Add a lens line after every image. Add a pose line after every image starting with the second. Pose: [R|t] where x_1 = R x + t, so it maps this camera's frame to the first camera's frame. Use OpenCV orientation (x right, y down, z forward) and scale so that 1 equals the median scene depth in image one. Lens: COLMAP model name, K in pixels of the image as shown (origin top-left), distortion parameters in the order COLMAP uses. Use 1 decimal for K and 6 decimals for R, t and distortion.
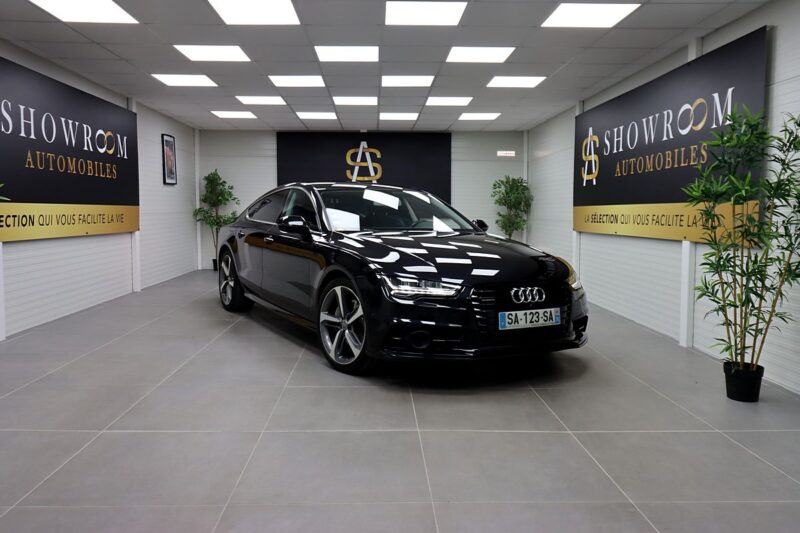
lens RADIAL K [[630.4, 0, 400.0], [0, 630.4, 266.5], [0, 0, 1]] dist [0.005503, -0.005734]
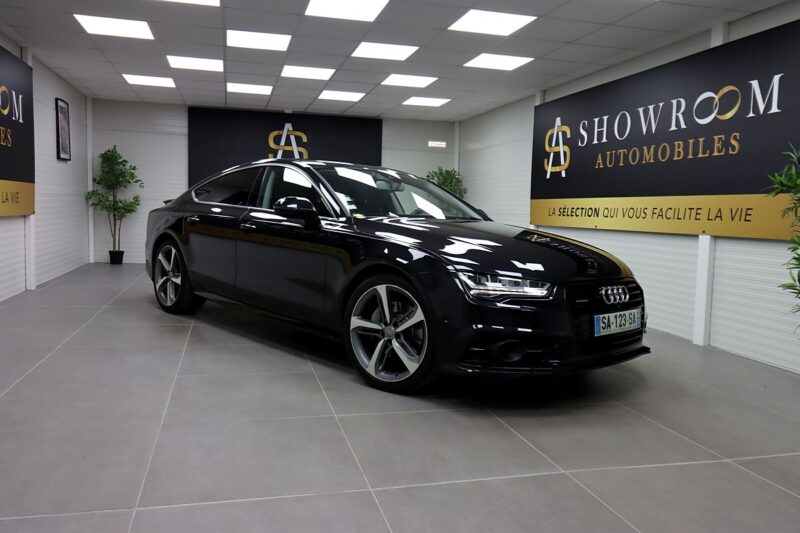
lens RADIAL K [[616.9, 0, 400.0], [0, 616.9, 266.5], [0, 0, 1]] dist [0.004989, -0.002717]
pose [[0.973829, 0.003103, 0.227259, -0.163662], [-0.005074, 0.999954, 0.008088, 0.001184], [-0.227223, -0.009029, 0.973801, 0.148717]]
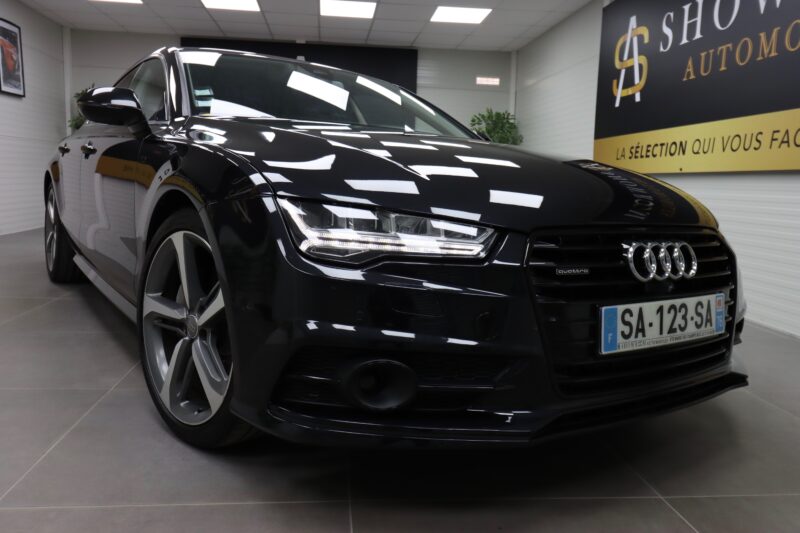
lens RADIAL K [[630.4, 0, 400.0], [0, 630.4, 266.5], [0, 0, 1]] dist [0.005503, -0.005734]
pose [[0.996751, 0.017048, 0.078718, 0.008001], [-0.020796, 0.998676, 0.047043, 0.020613], [-0.077811, -0.048528, 0.995786, 0.376878]]
